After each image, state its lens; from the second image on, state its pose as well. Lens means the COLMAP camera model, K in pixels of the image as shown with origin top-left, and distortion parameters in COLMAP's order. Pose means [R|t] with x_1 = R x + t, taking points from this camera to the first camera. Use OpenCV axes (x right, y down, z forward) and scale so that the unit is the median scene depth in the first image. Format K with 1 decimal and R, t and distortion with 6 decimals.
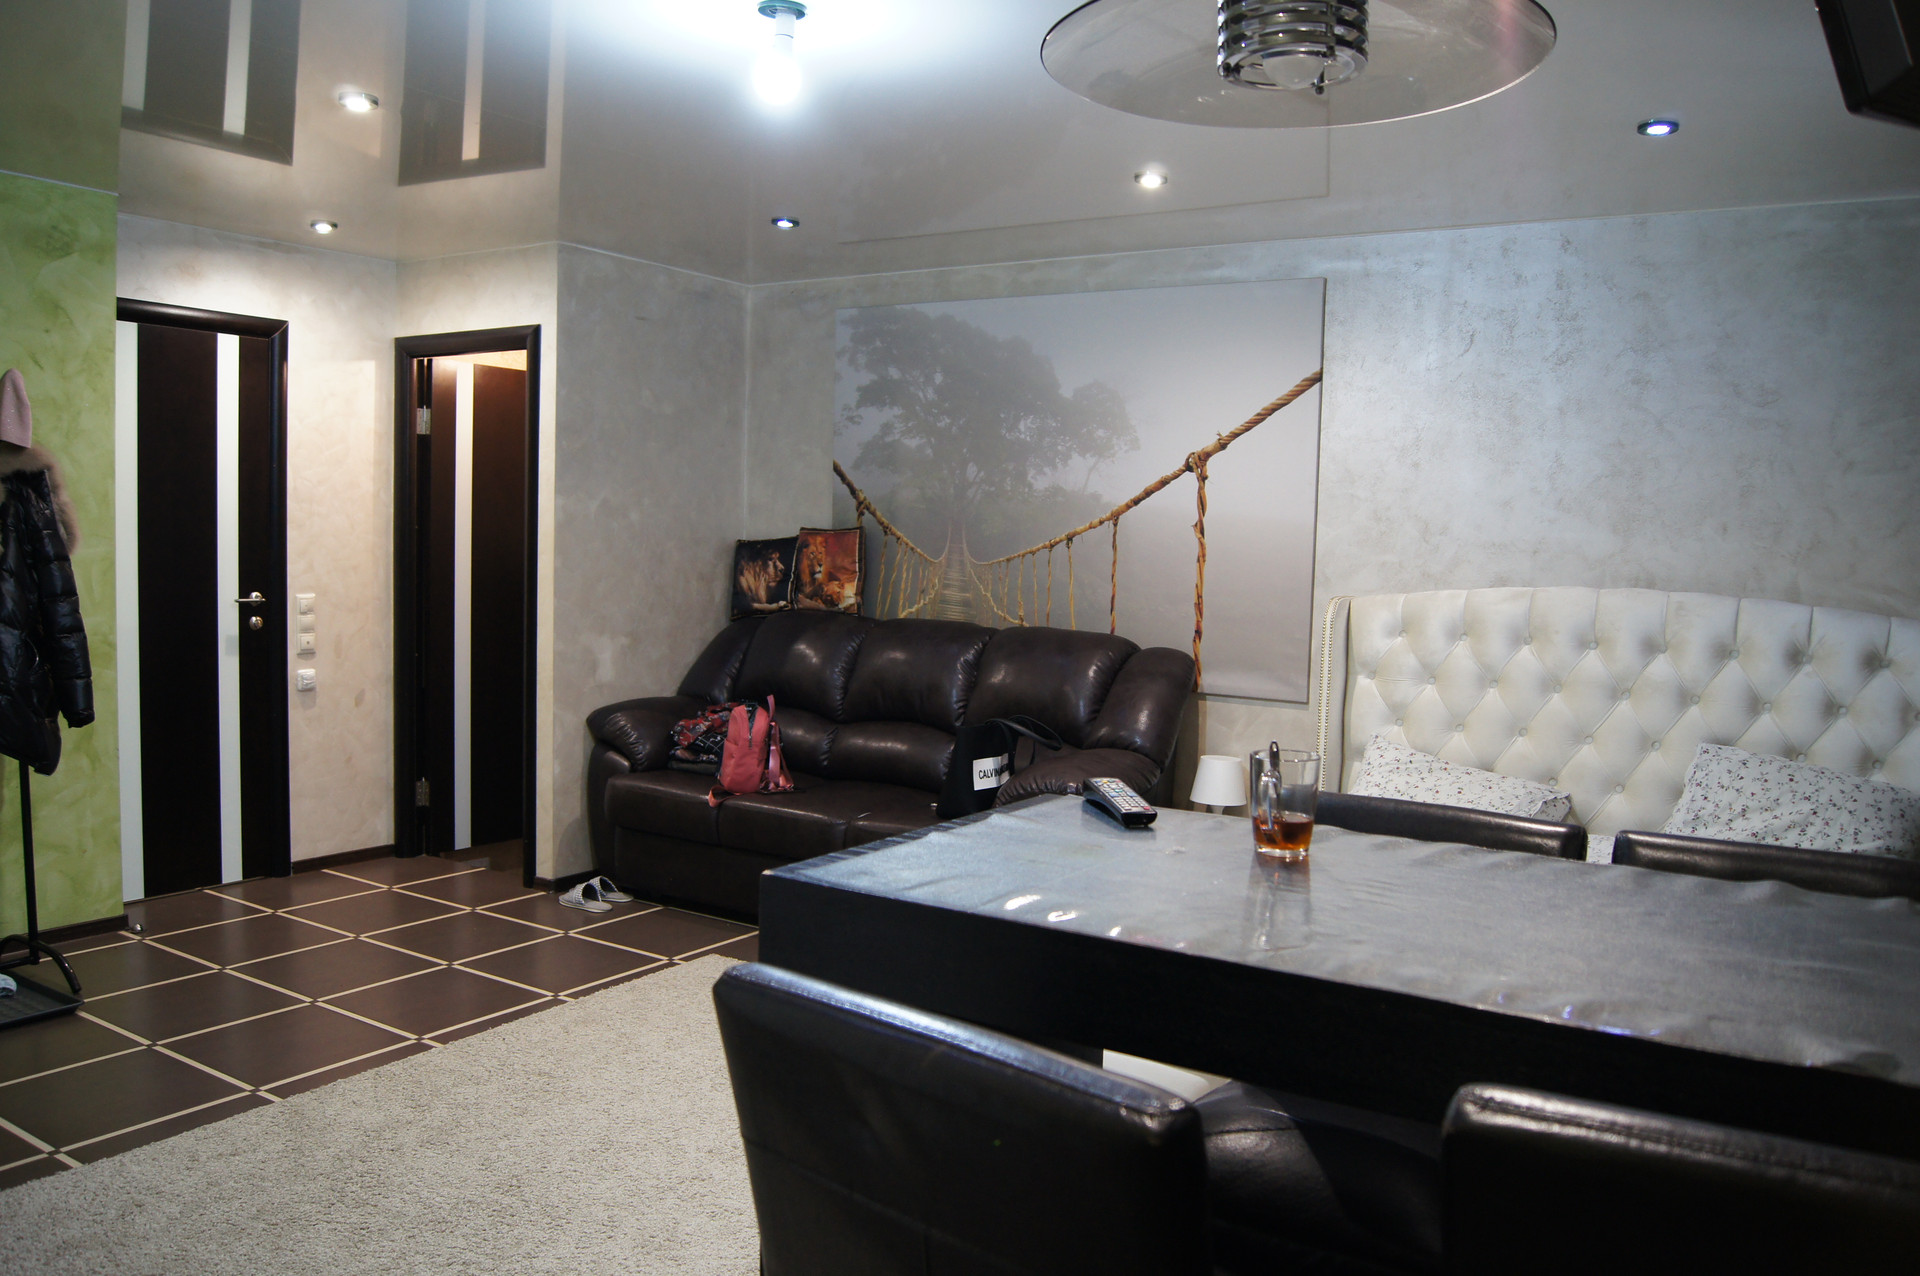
lens RADIAL K [[1489.9, 0, 955.4], [0, 1489.9, 638.1], [0, 0, 1]] dist [-0.080582, 0.010930]
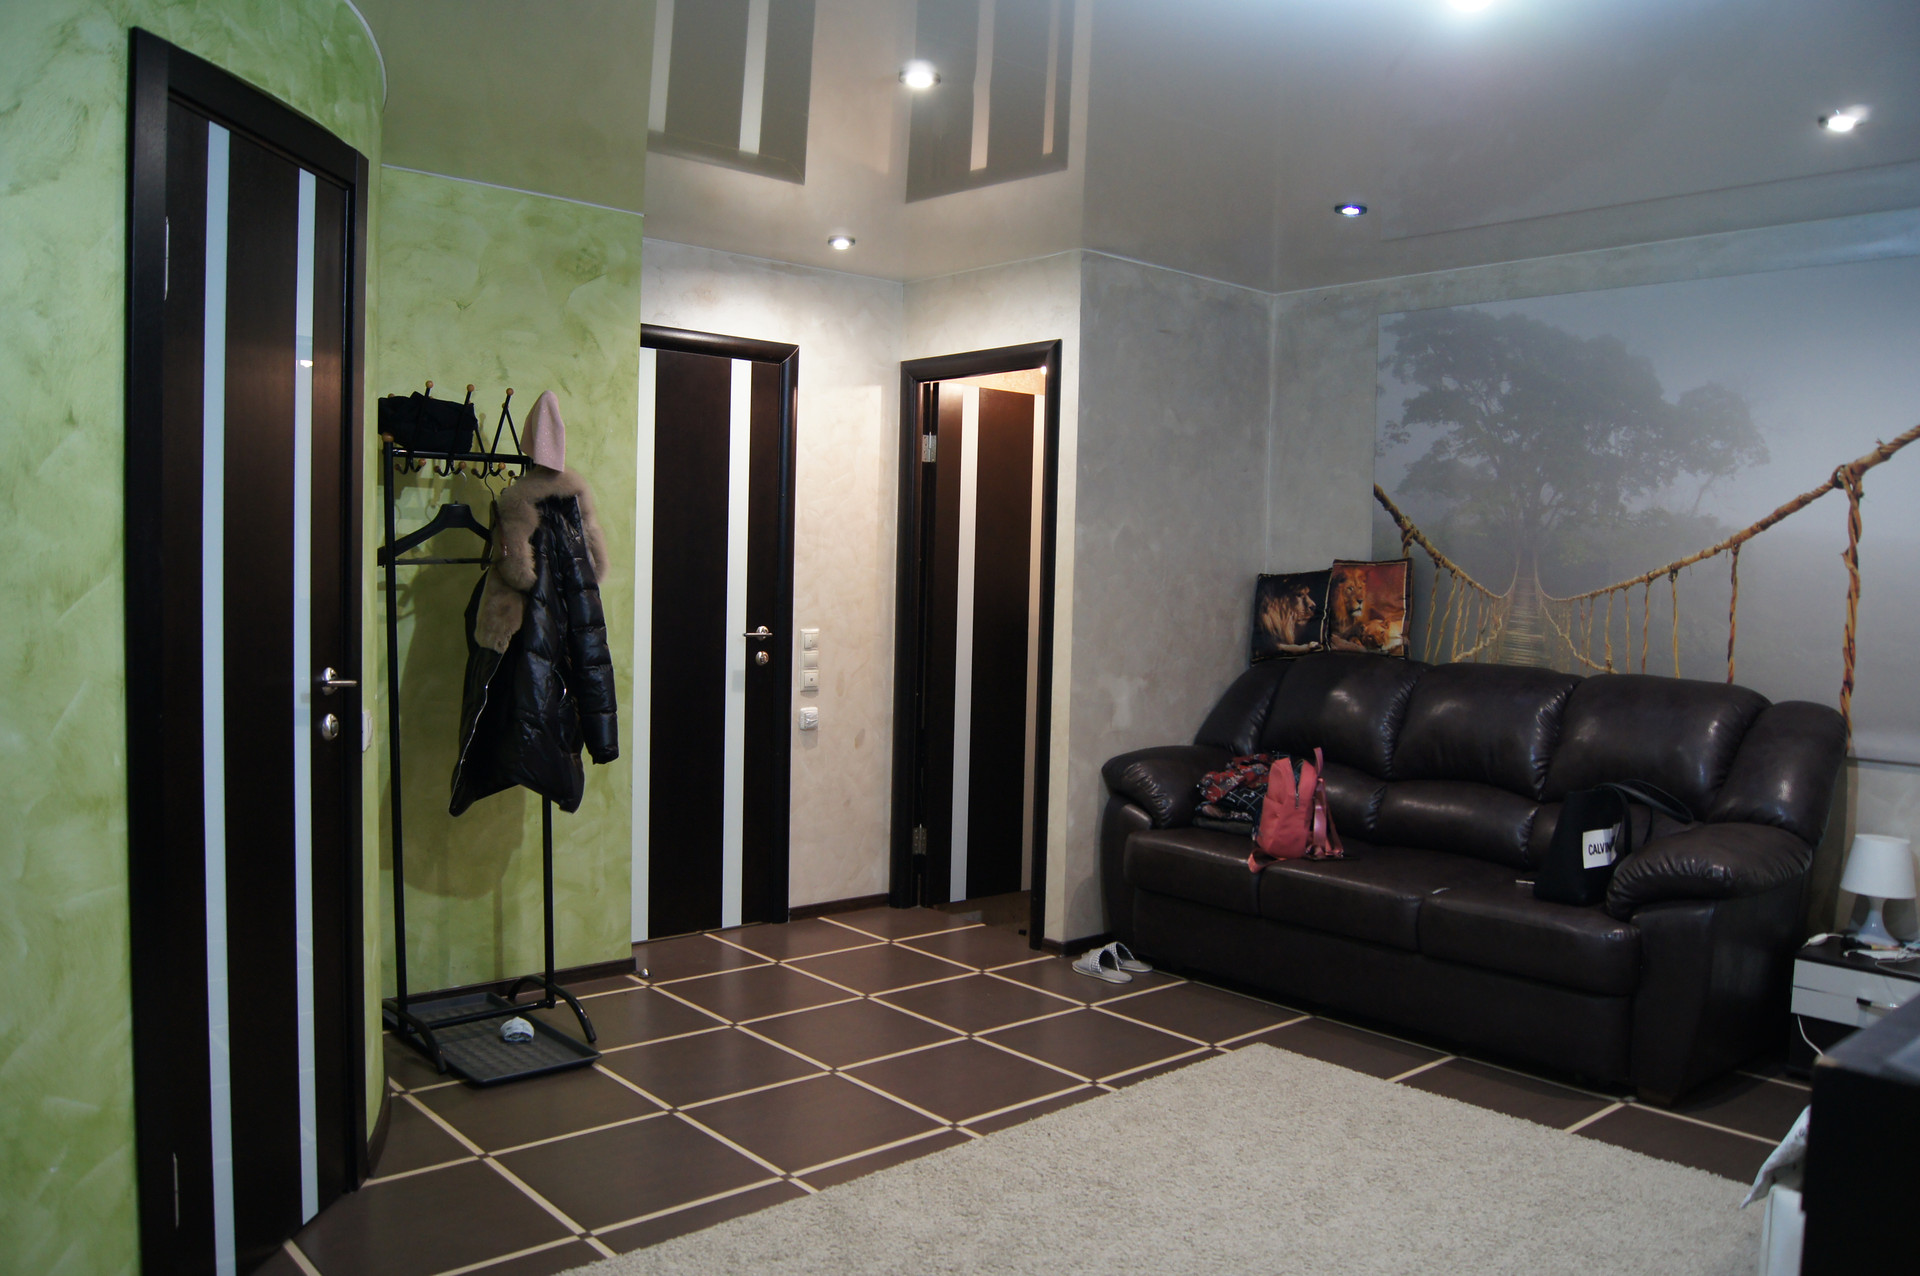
lens RADIAL K [[1489.9, 0, 953.9], [0, 1489.9, 634.7], [0, 0, 1]] dist [-0.080582, 0.010930]
pose [[0.961930, 0.008197, -0.273172, -0.091595], [-0.017122, 0.999394, -0.030306, 0.001772], [0.272758, 0.033830, 0.961488, 0.094474]]
